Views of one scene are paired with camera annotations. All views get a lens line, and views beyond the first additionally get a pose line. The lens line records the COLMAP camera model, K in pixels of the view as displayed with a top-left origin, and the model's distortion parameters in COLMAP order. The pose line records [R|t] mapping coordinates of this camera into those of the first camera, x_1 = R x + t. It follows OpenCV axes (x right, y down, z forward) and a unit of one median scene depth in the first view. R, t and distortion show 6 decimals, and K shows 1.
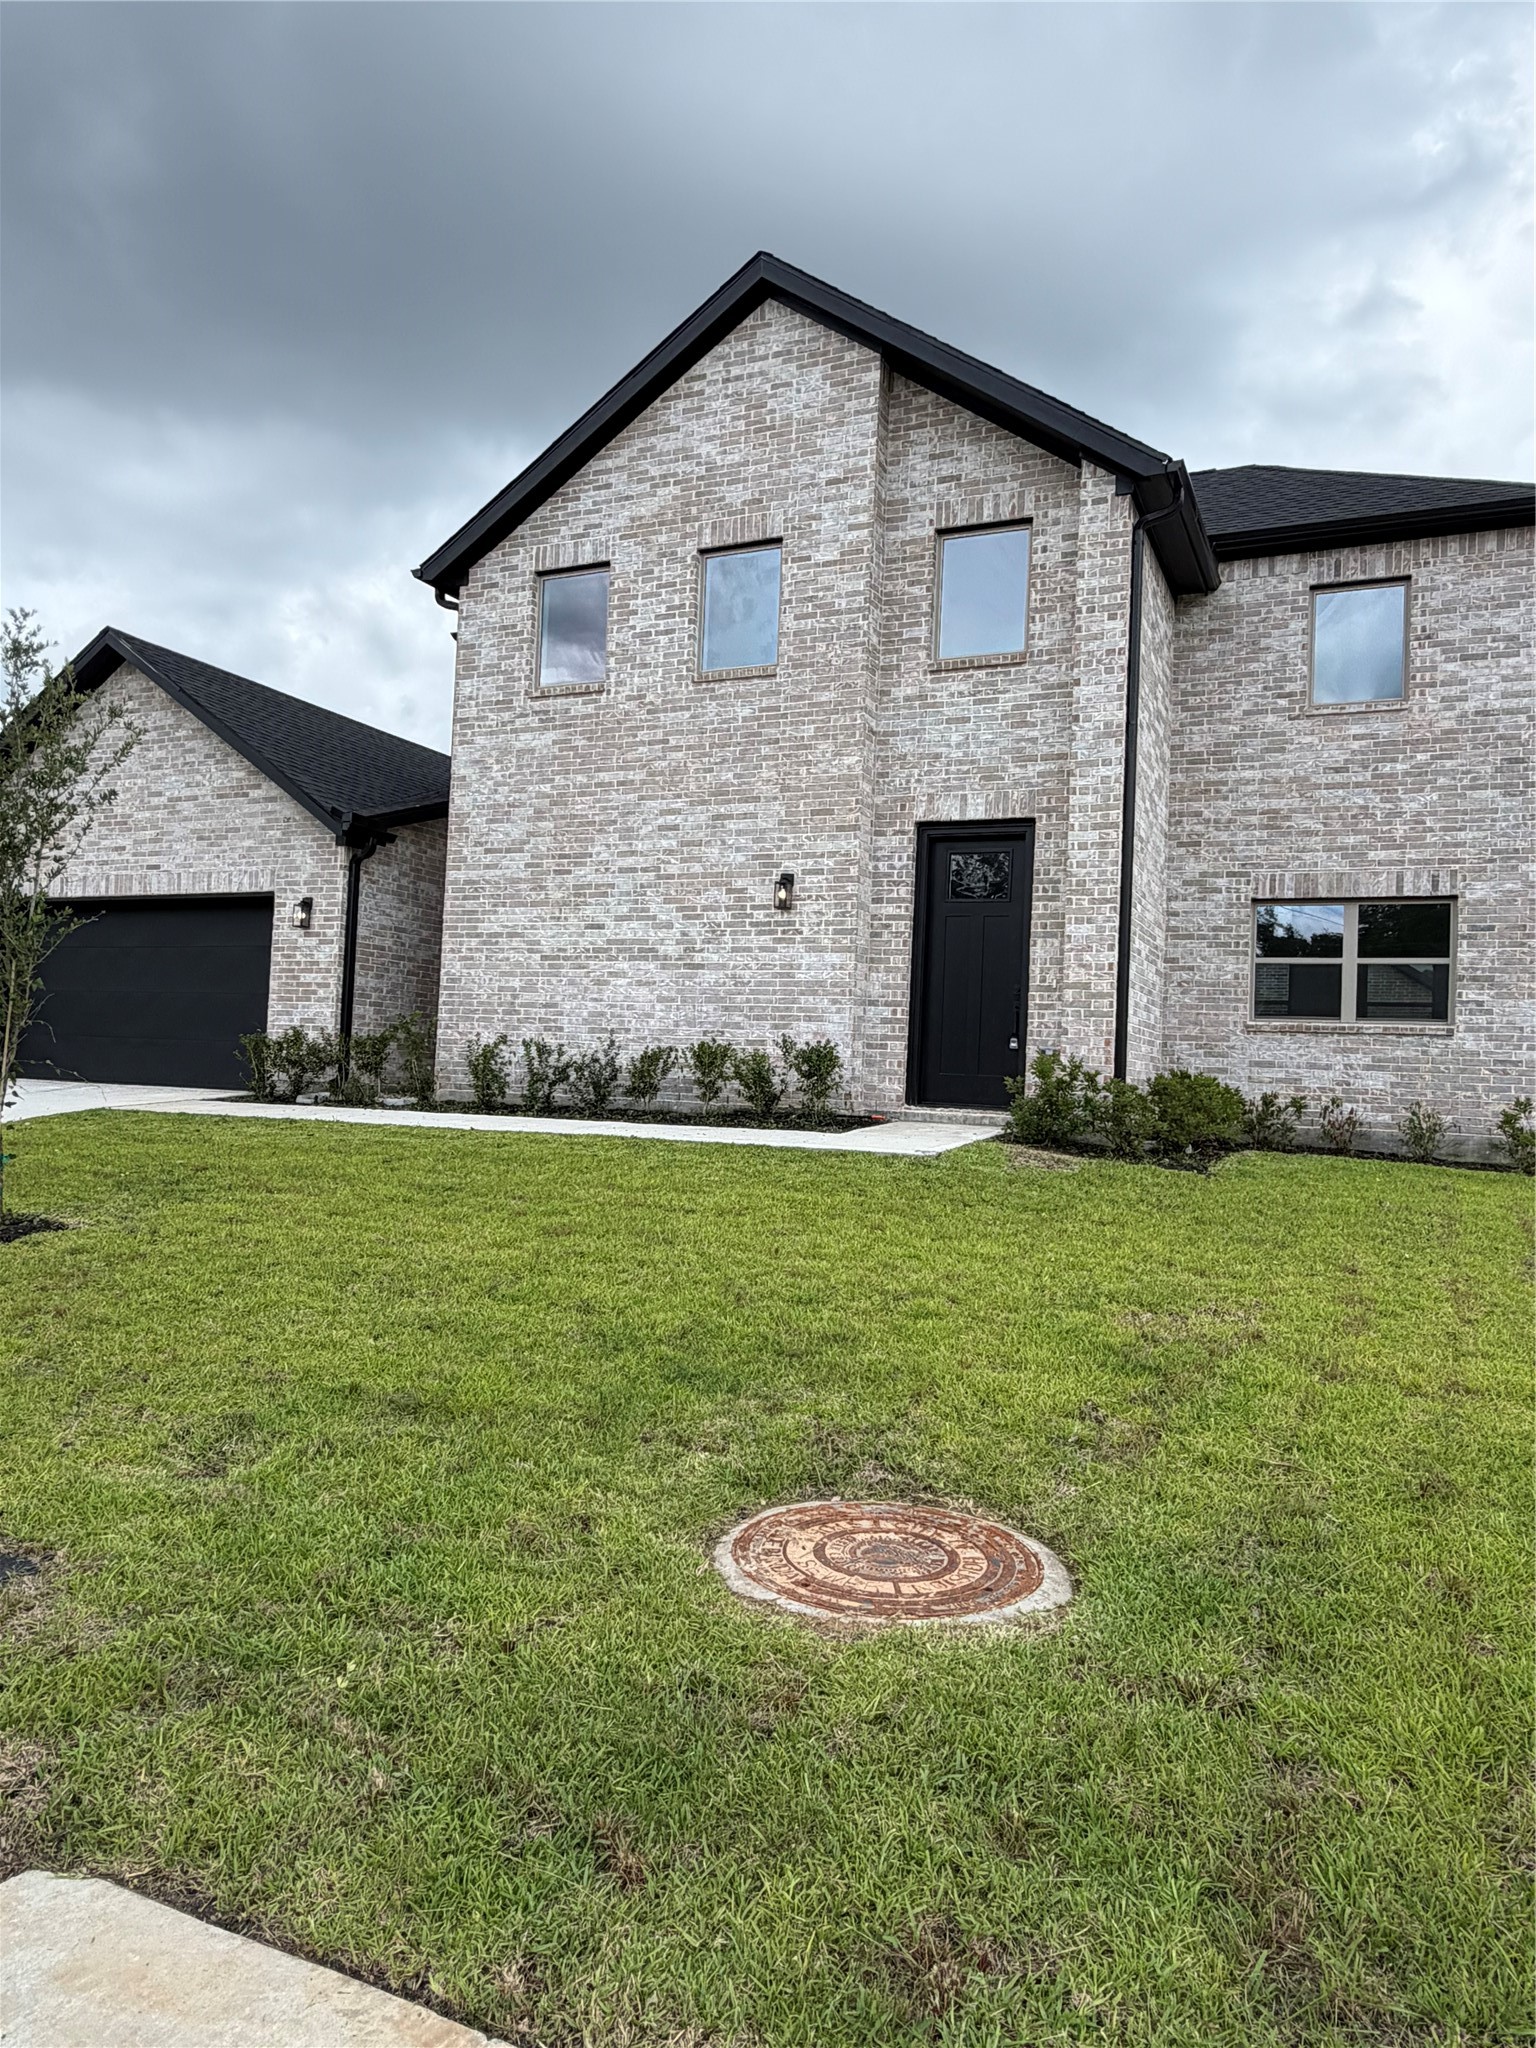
lens RADIAL K [[1322.6, 0, 771.7], [0, 1322.6, 1020.4], [0, 0, 1]] dist [0.002530, -0.001845]
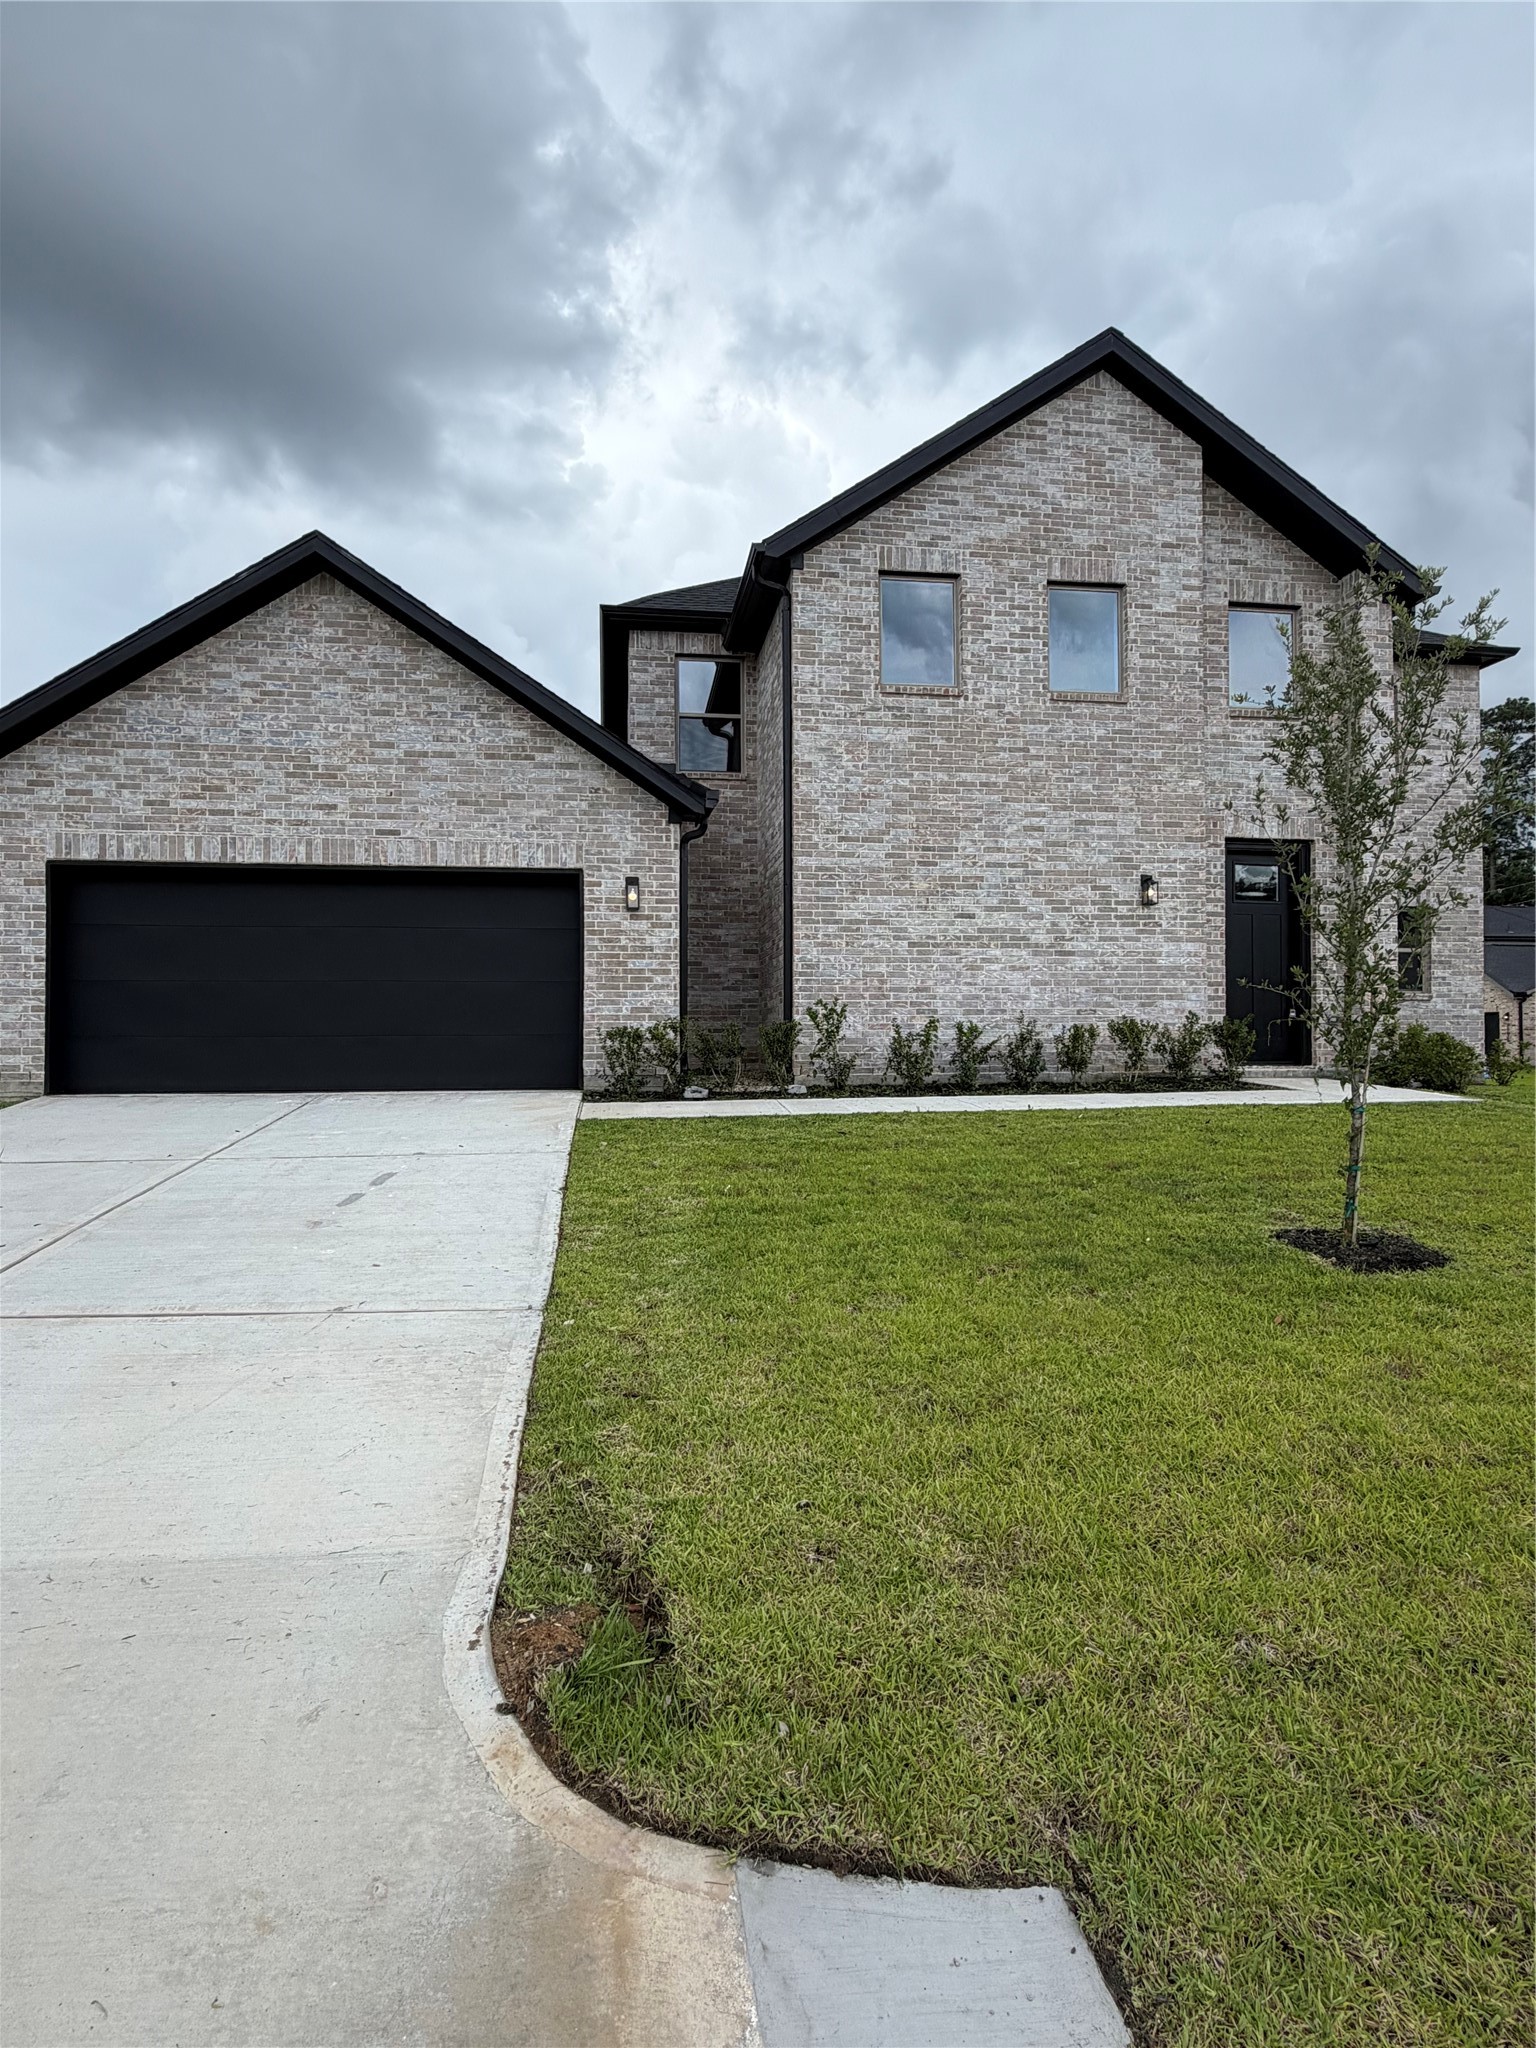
lens RADIAL K [[1117.0, 0, 768.5], [0, 1117.0, 1028.8], [0, 0, 1]] dist [0.001310, -0.001201]
pose [[0.845370, -0.034750, 0.533050, -0.767267], [0.016944, 0.999124, 0.038262, -0.016669], [-0.533912, -0.023314, 0.845218, 0.315976]]
